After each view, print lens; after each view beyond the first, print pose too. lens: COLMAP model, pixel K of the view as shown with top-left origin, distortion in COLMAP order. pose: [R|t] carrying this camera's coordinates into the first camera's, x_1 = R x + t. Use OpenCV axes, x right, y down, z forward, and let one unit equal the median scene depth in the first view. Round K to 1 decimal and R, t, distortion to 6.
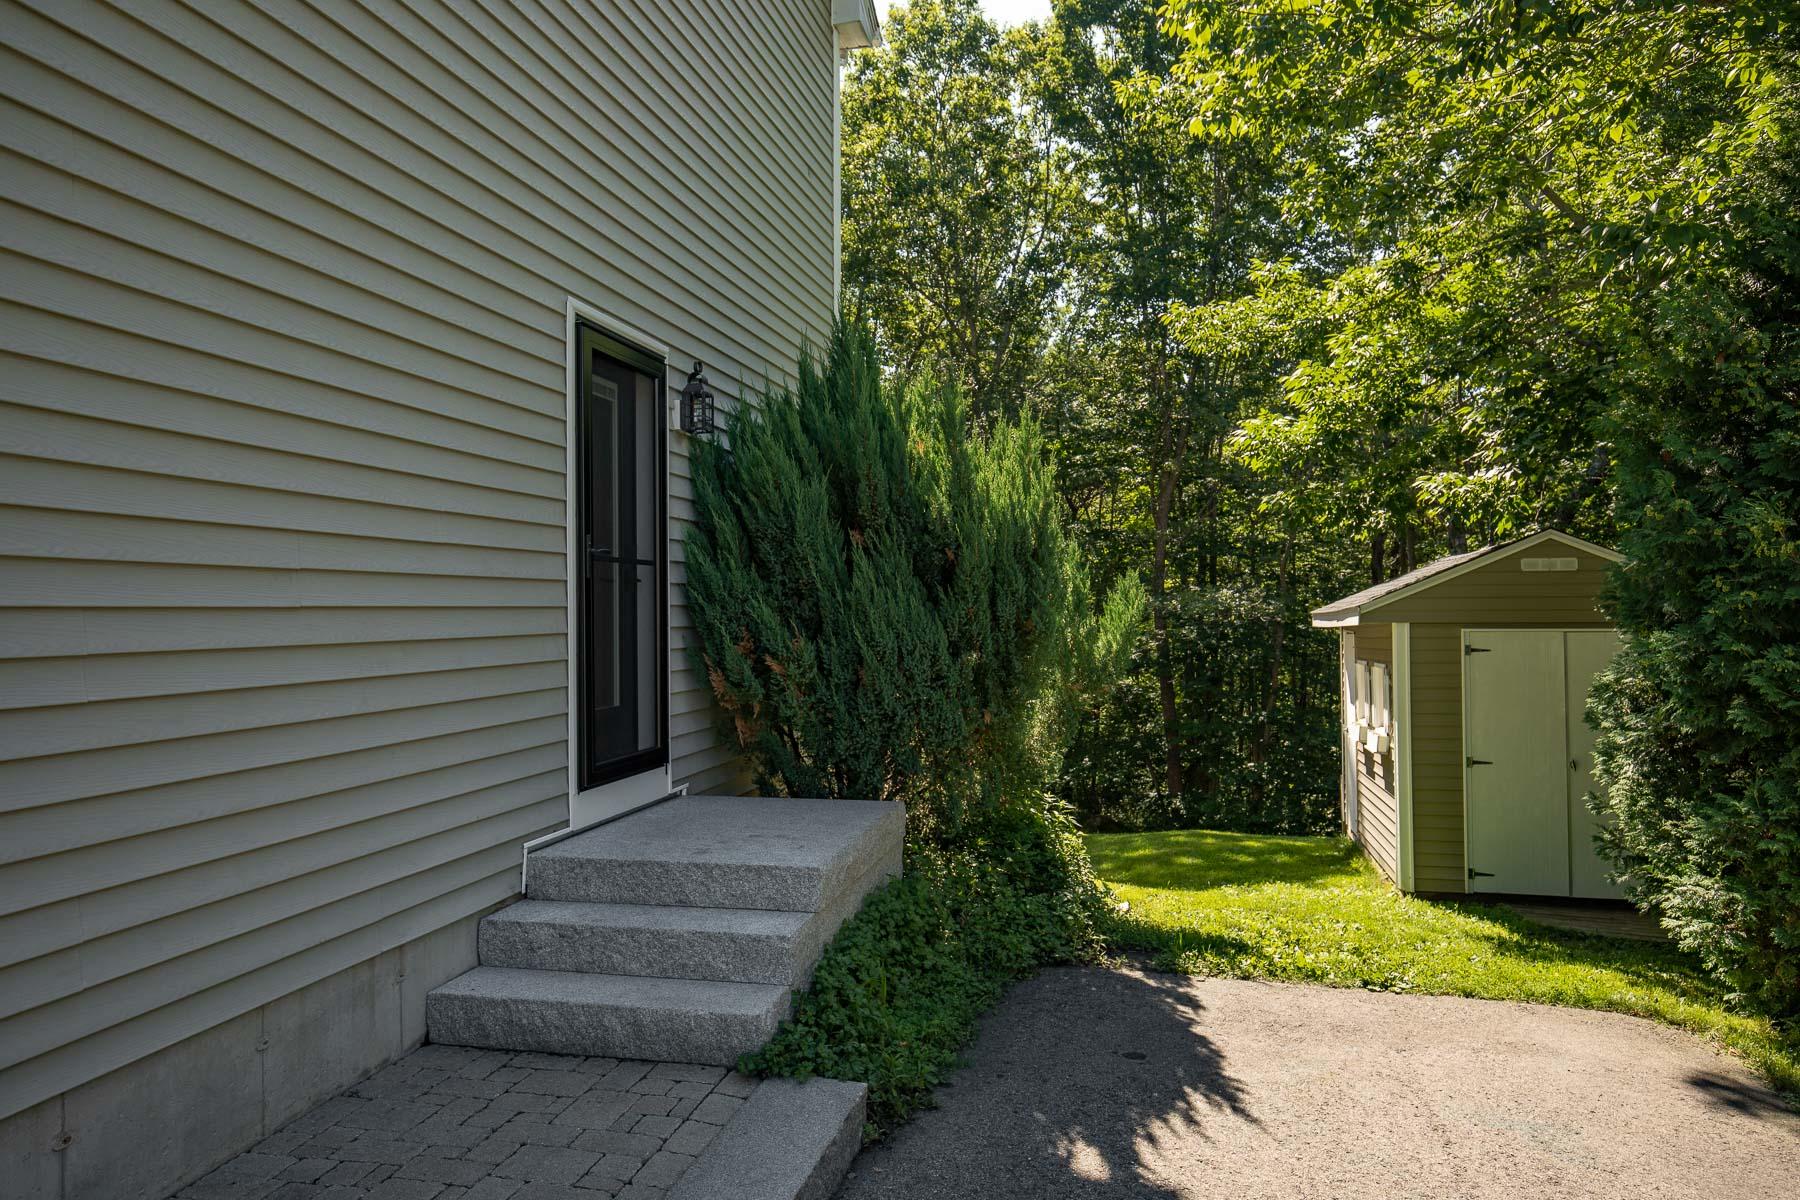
lens RADIAL K [[1196.6, 0, 900.0], [0, 1196.6, 600.0], [0, 0, 1]] dist [-0.000077, -0.000029]
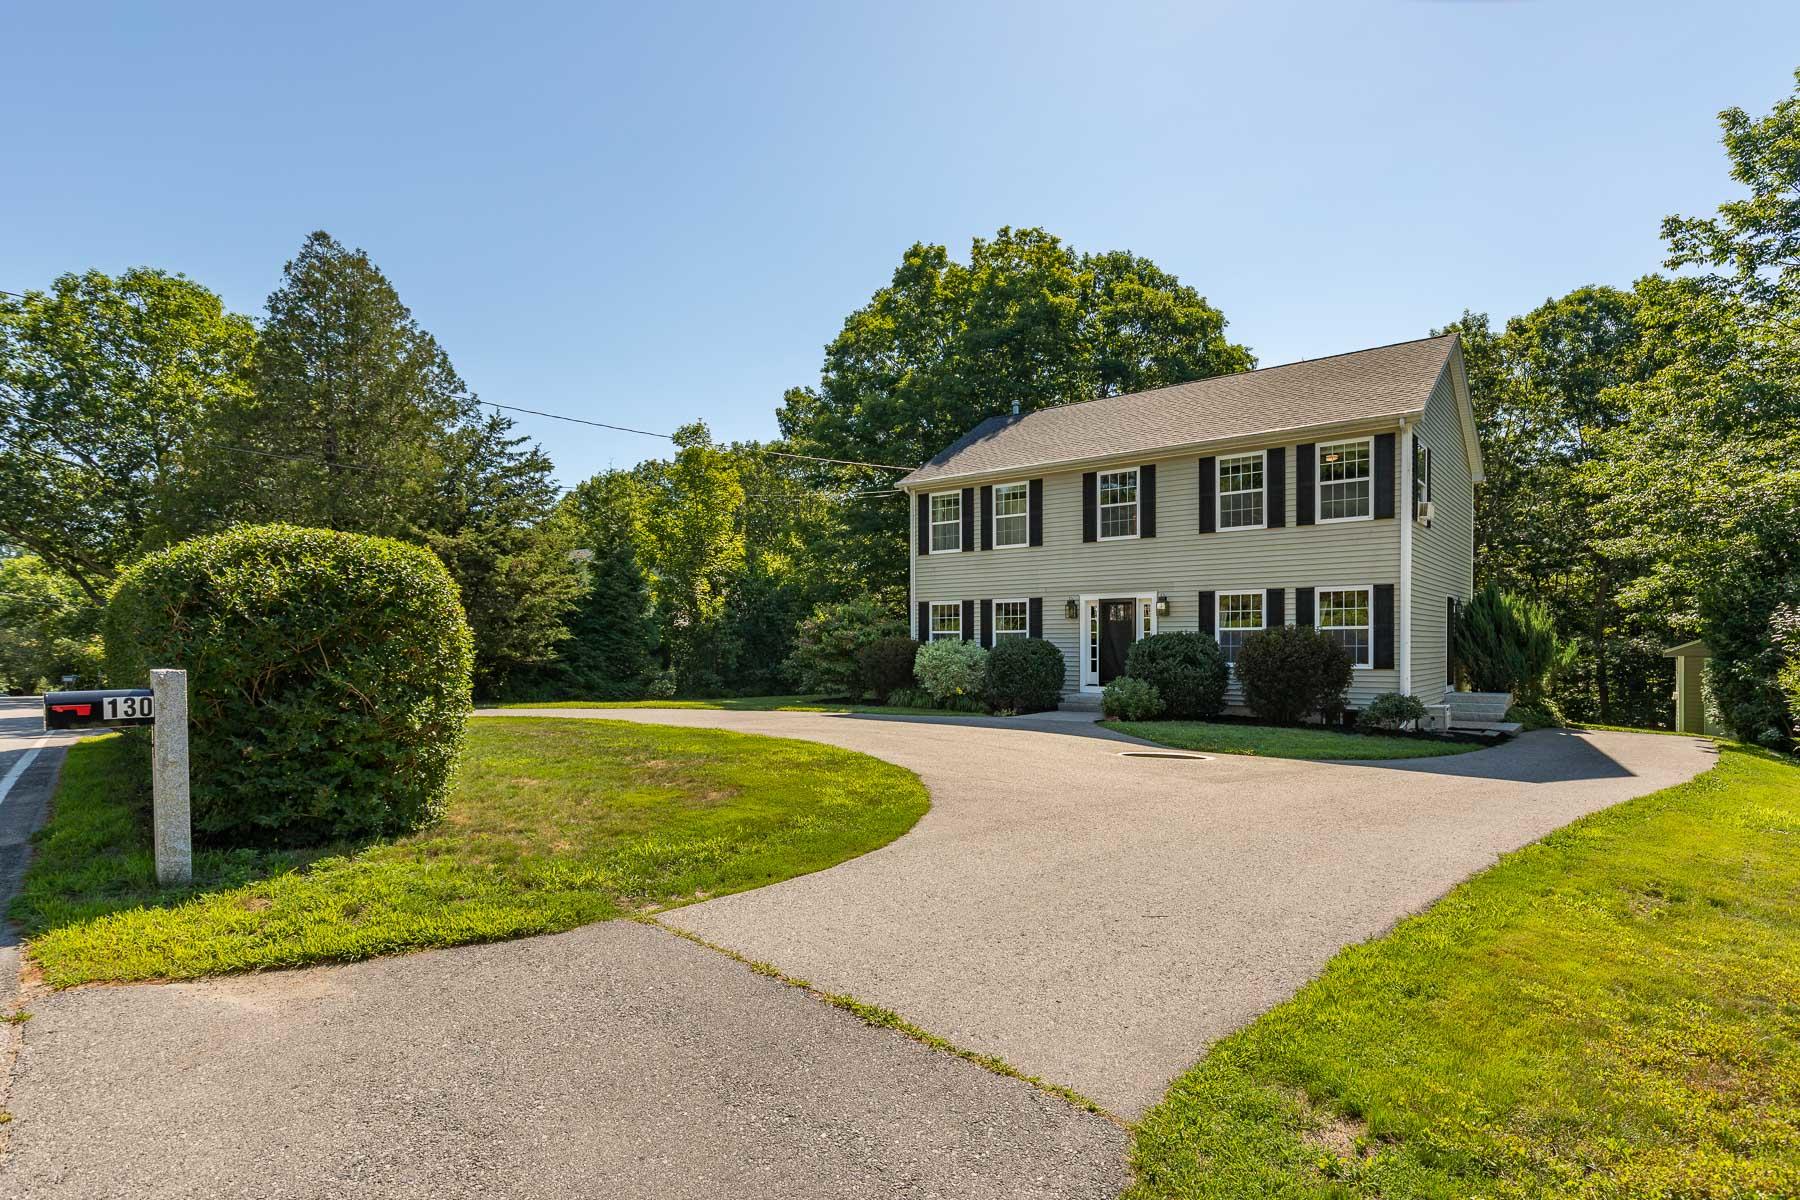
lens RADIAL K [[876.8, 0, 900.0], [0, 876.8, 600.0], [0, 0, 1]] dist [-0.000135, -0.000032]
pose [[0.891784, -0.009516, -0.452362, -0.554592], [-0.005756, 0.999459, -0.032373, -0.065398], [0.452426, 0.031473, 0.891247, -2.995268]]
